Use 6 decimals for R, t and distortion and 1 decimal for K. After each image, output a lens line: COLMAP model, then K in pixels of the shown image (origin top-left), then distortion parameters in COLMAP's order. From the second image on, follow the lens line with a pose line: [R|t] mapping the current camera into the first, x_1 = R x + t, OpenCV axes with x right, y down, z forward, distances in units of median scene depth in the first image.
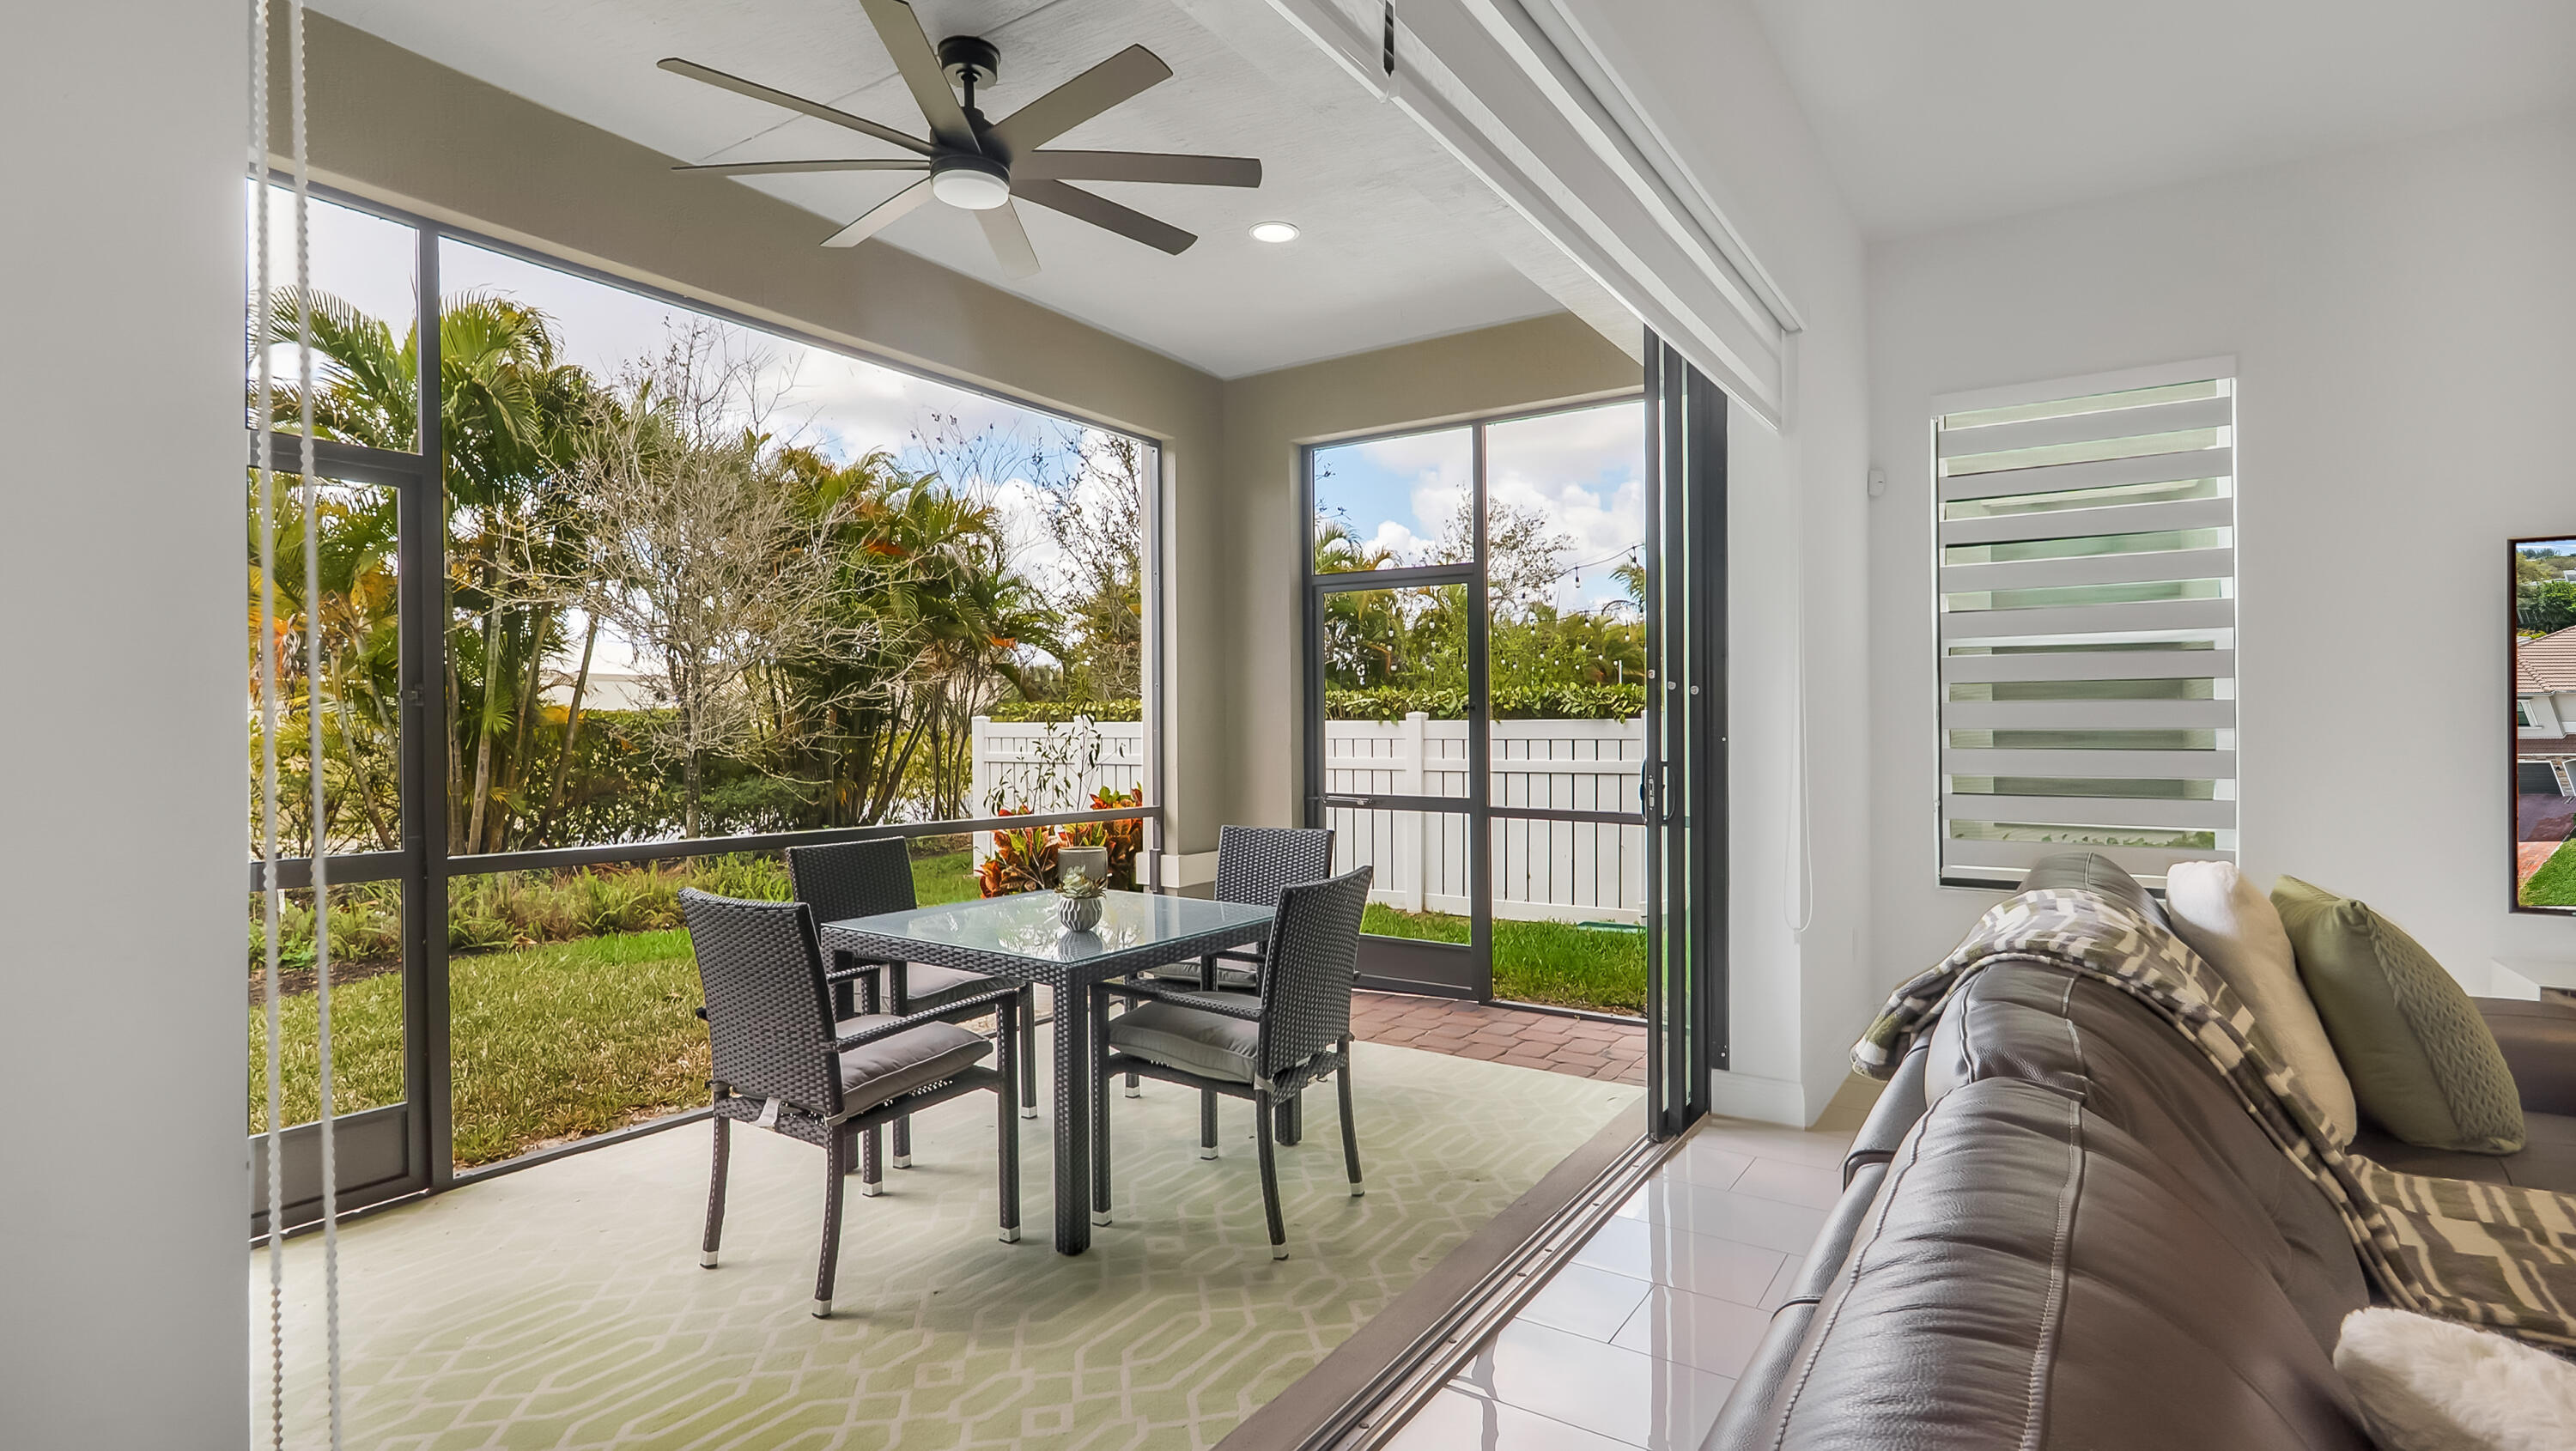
lens RADIAL K [[1235.8, 0, 1293.1], [0, 1235.8, 732.8], [0, 0, 1]] dist [-0.002103, -0.000119]
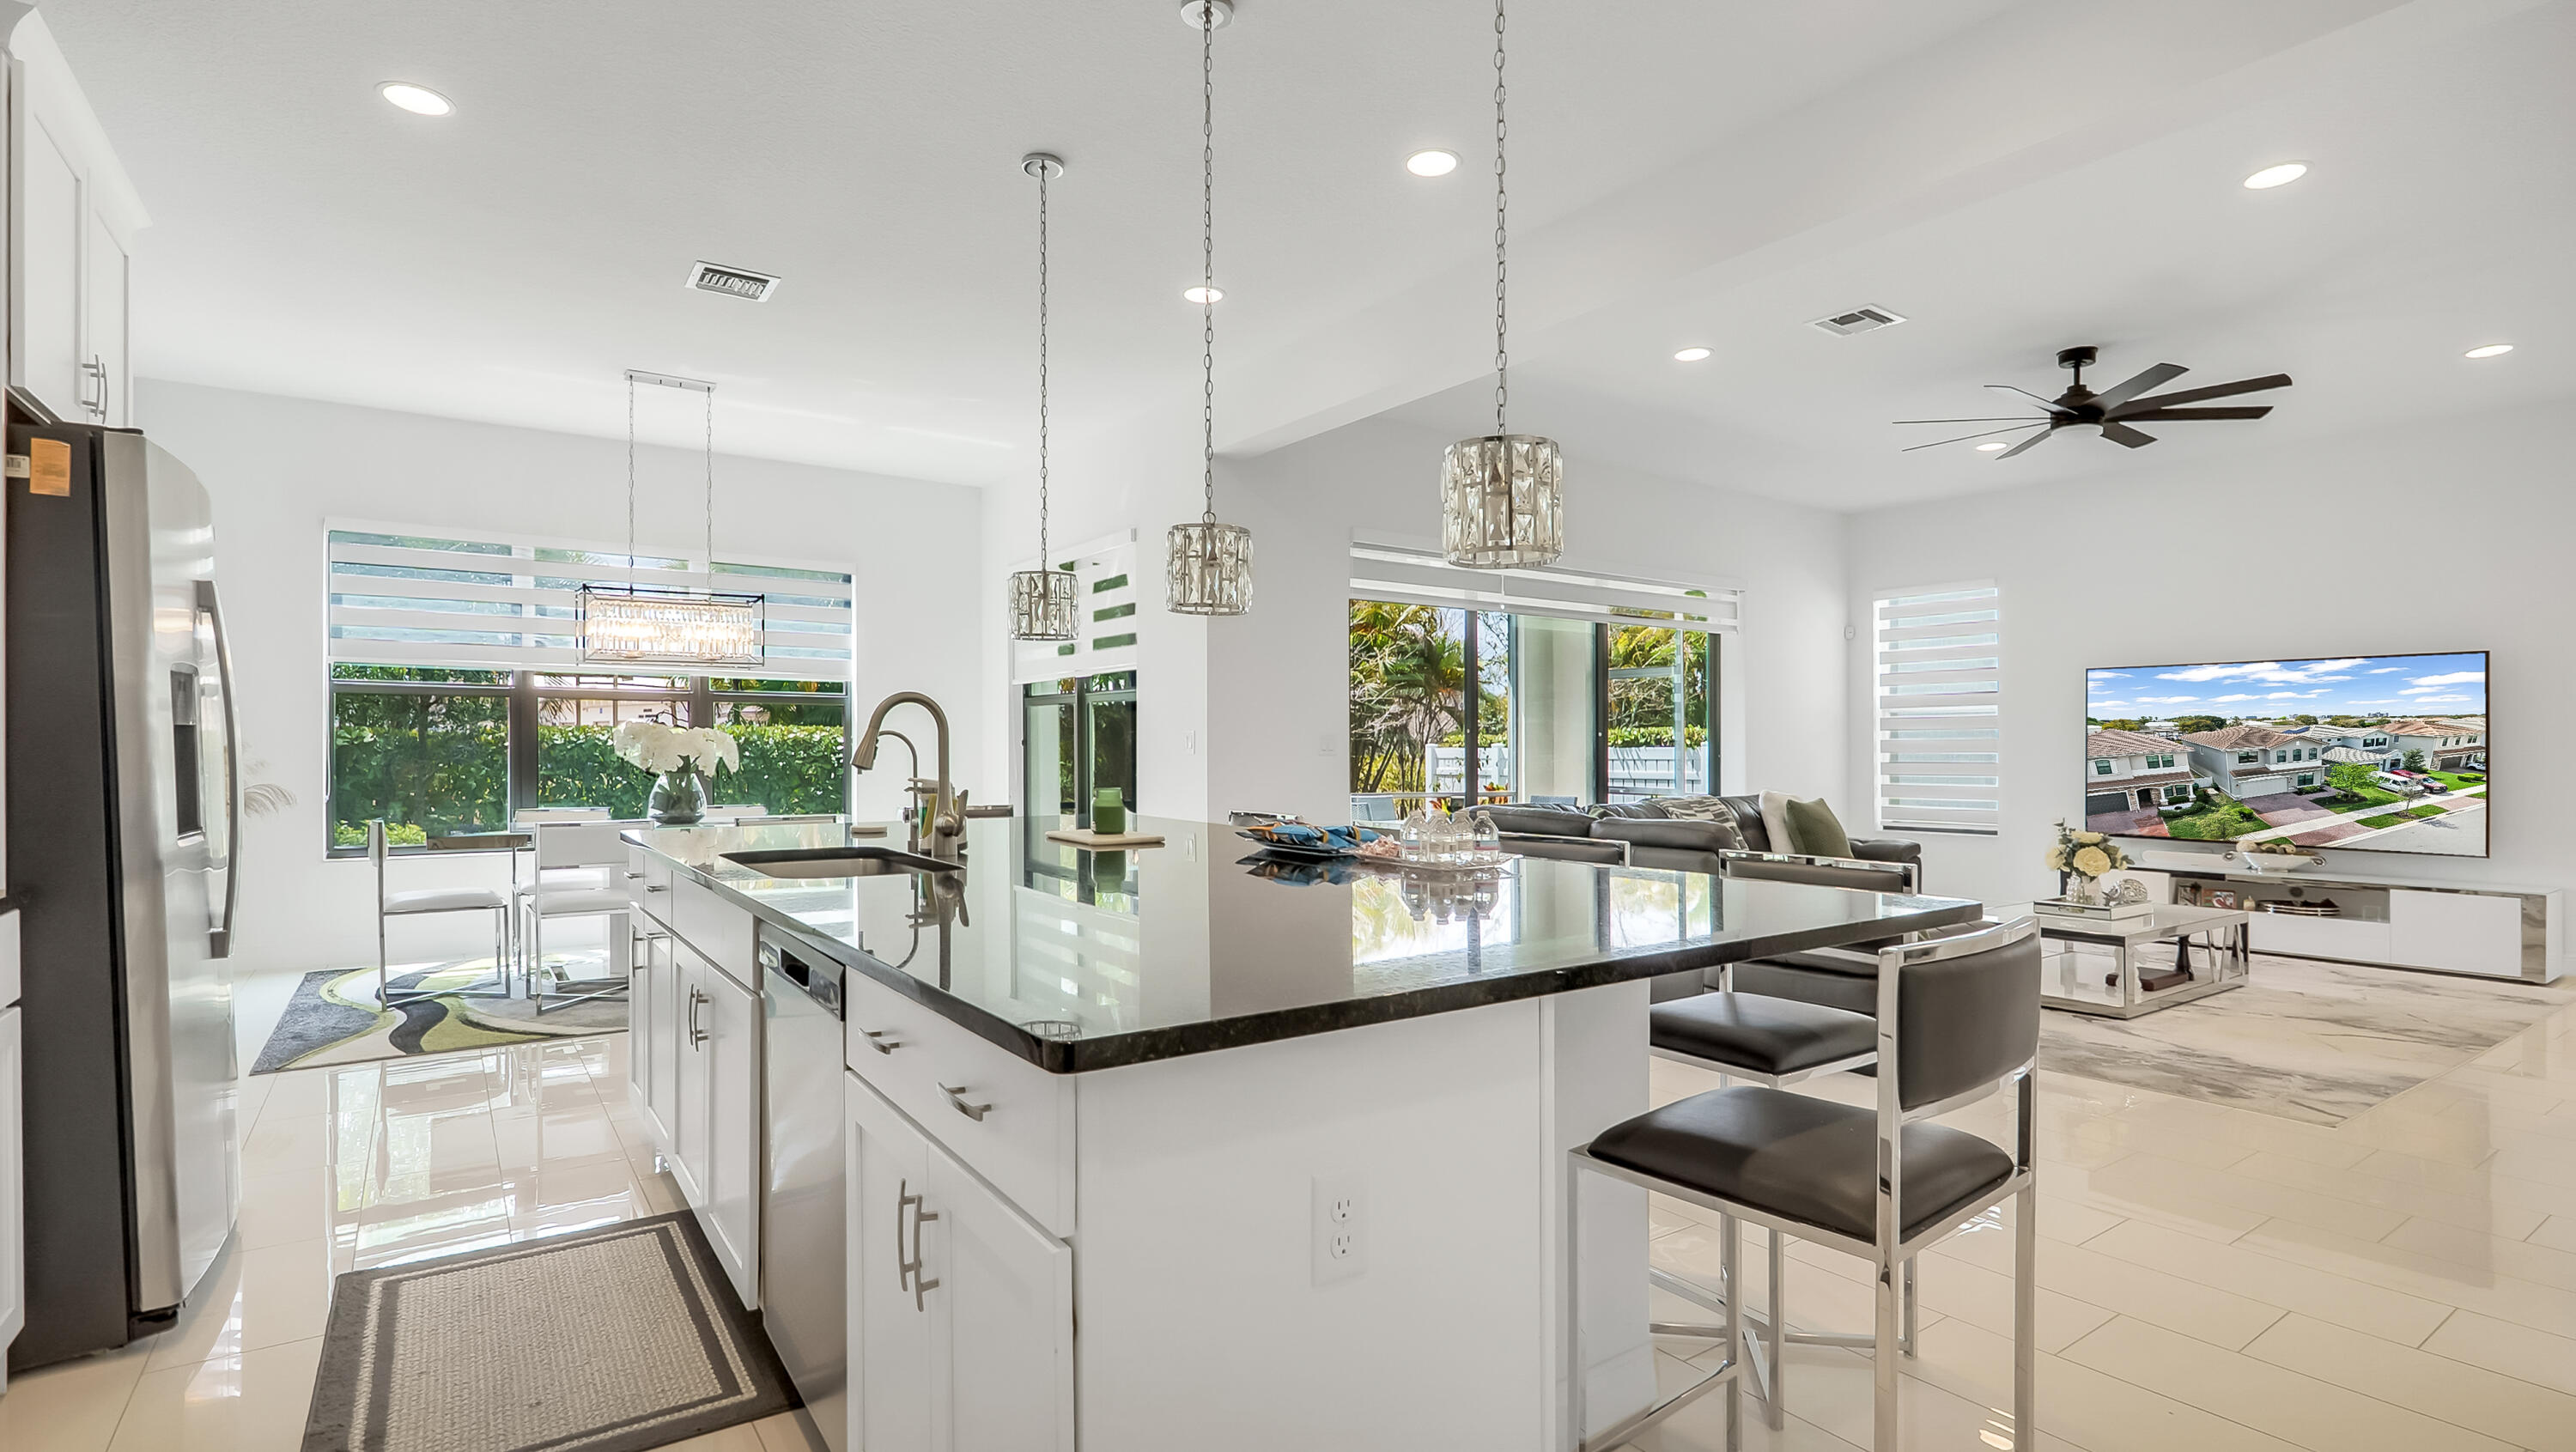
lens RADIAL K [[1235.9, 0, 1281.2], [0, 1235.9, 737.2], [0, 0, 1]] dist [-0.002103, -0.000119]
pose [[0.930359, -0.000762, -0.366649, 0.134540], [-0.006184, 0.999823, -0.017770, 0.005902], [0.366598, 0.018800, 0.930190, -0.487803]]
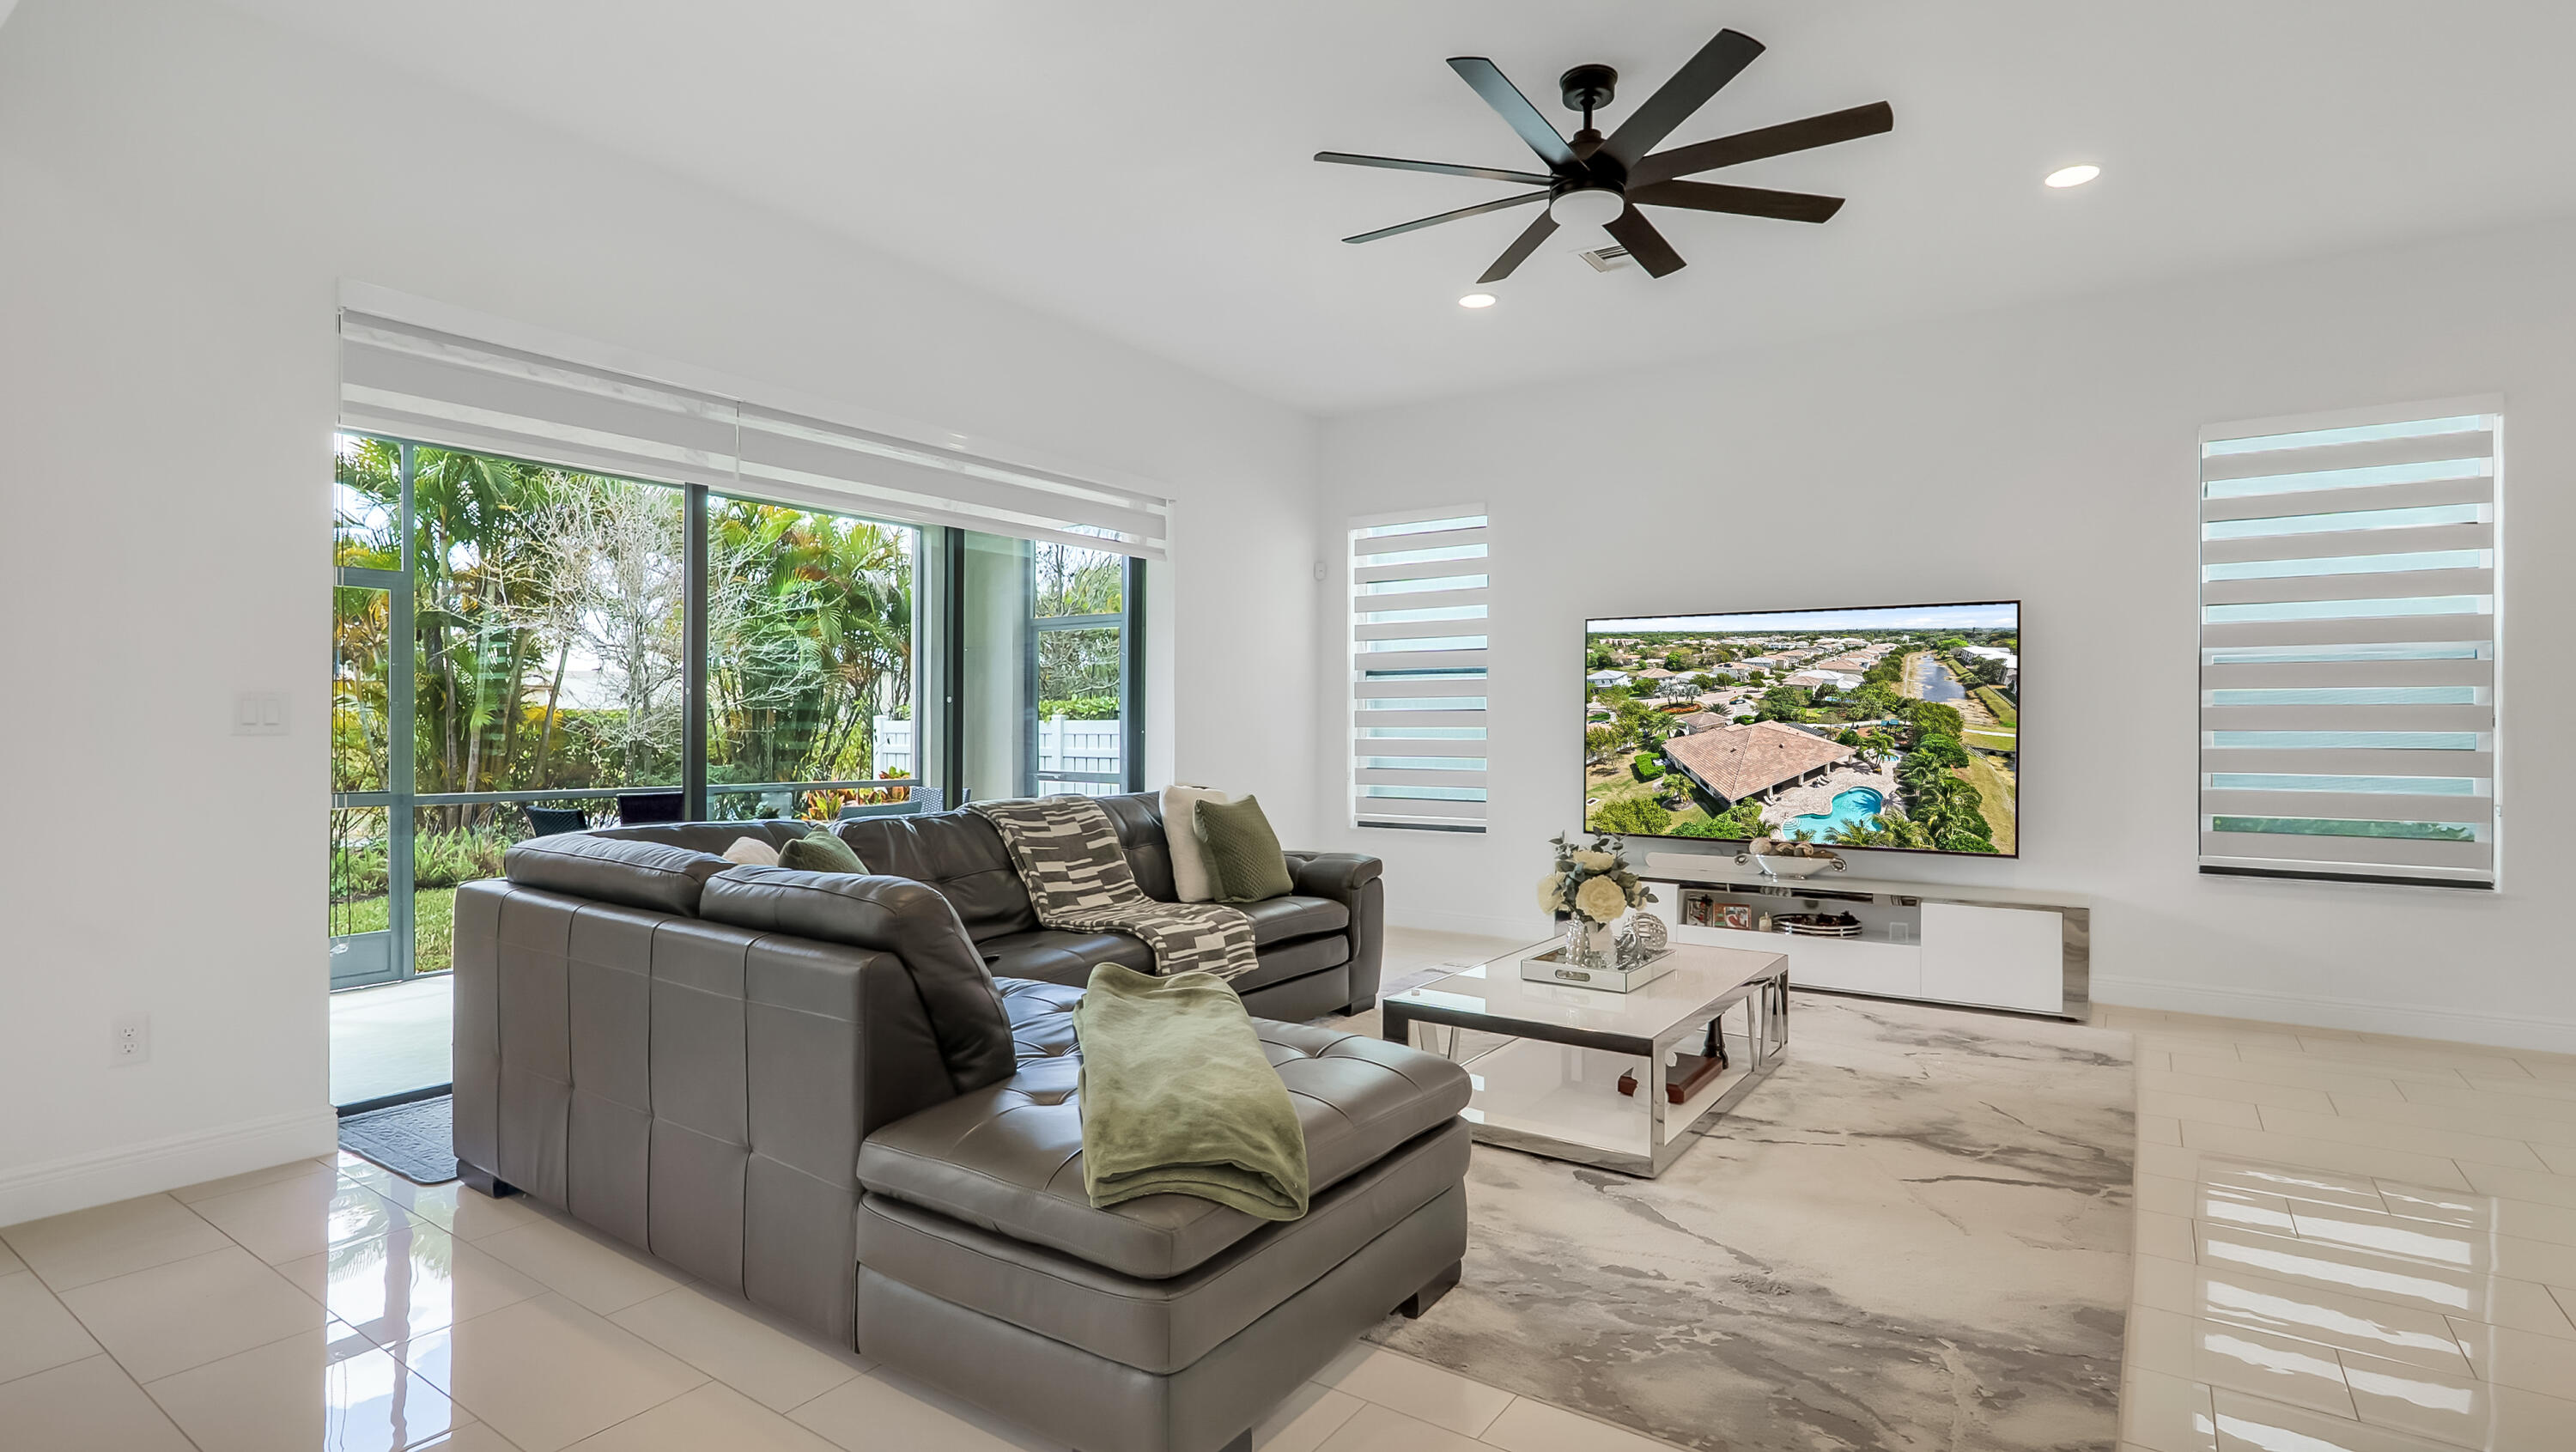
lens RADIAL K [[1235.9, 0, 1299.3], [0, 1235.9, 728.7], [0, 0, 1]] dist [-0.002103, -0.000119]
pose [[0.999901, 0.003638, -0.013597, 0.182991], [-0.003697, 0.999984, -0.004286, 0.002834], [0.013581, 0.004336, 0.999898, -0.221492]]
